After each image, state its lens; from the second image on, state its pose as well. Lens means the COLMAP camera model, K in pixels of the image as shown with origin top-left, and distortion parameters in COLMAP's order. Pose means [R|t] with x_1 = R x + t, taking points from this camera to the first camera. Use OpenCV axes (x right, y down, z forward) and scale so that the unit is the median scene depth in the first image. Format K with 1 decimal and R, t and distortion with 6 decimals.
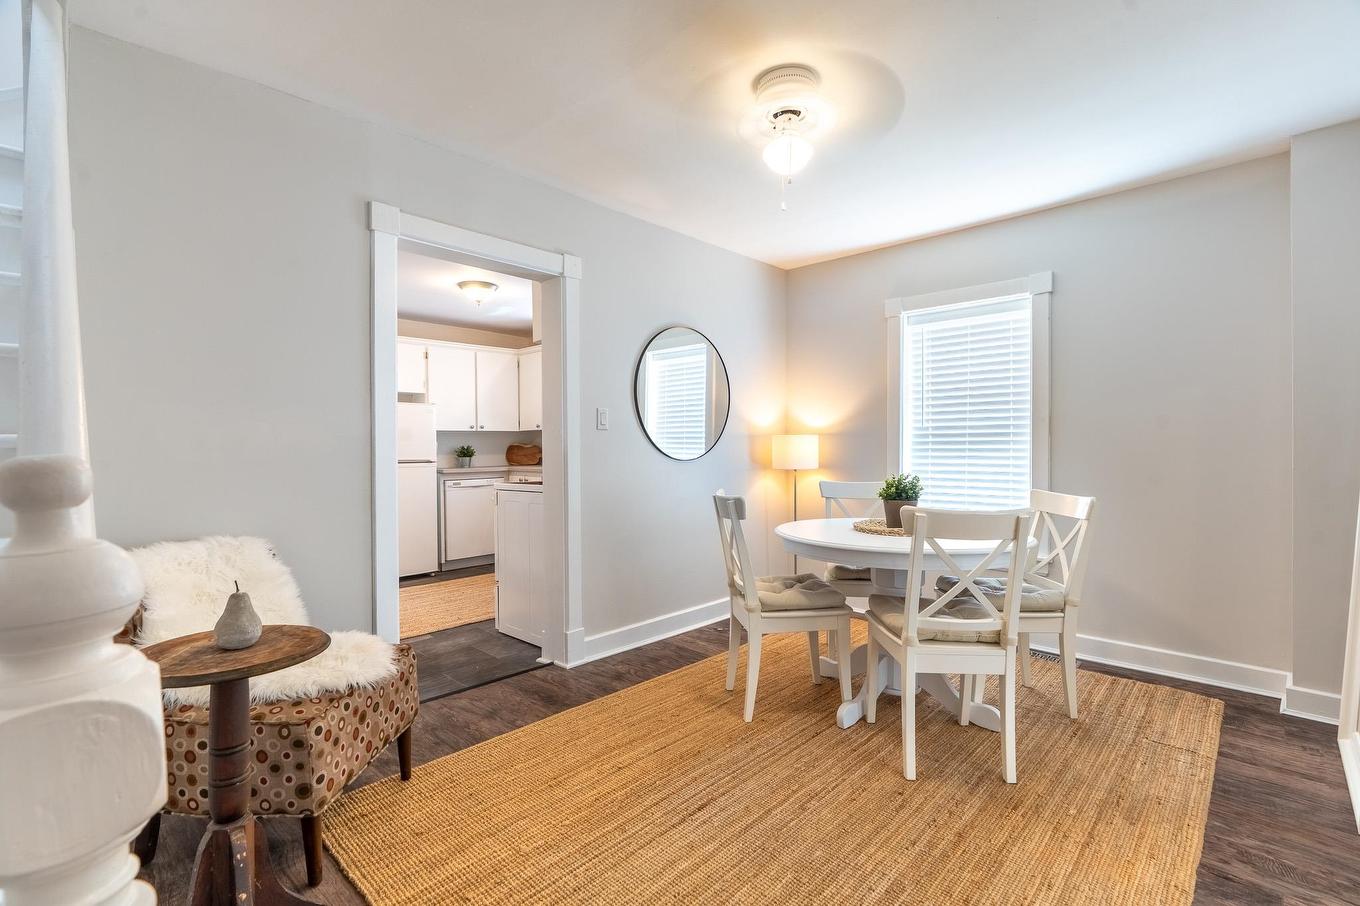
lens RADIAL K [[628.3, 0, 681.6], [0, 628.3, 451.5], [0, 0, 1]] dist [0.002634, 0.001760]
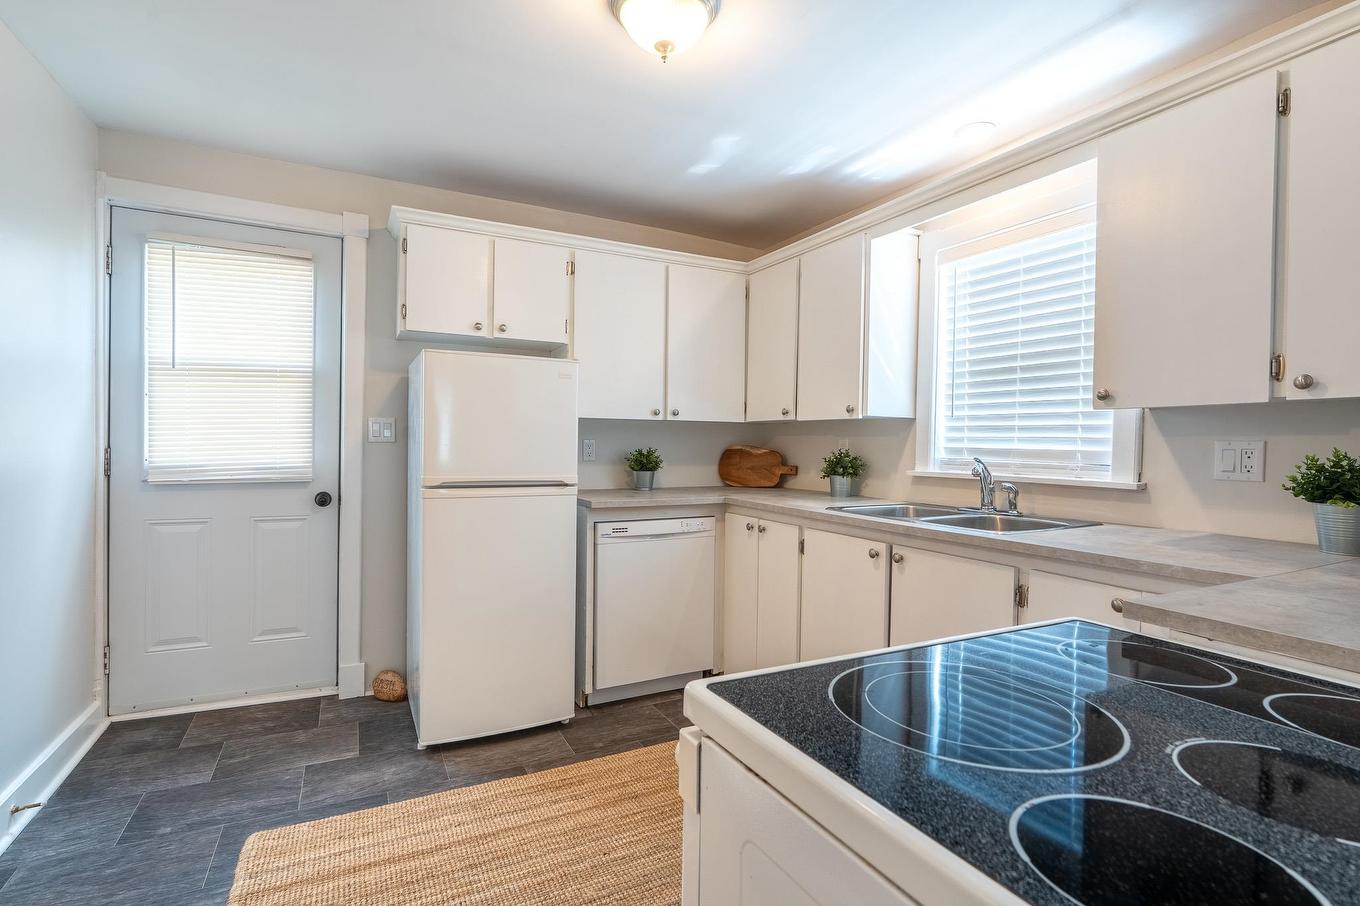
lens RADIAL K [[628.3, 0, 681.6], [0, 628.3, 451.5], [0, 0, 1]] dist [0.002634, 0.001760]
pose [[0.949620, 0.023718, -0.312506, -0.154135], [-0.022595, 0.999719, 0.007216, -0.011573], [0.312589, 0.000209, 0.949888, 0.522718]]
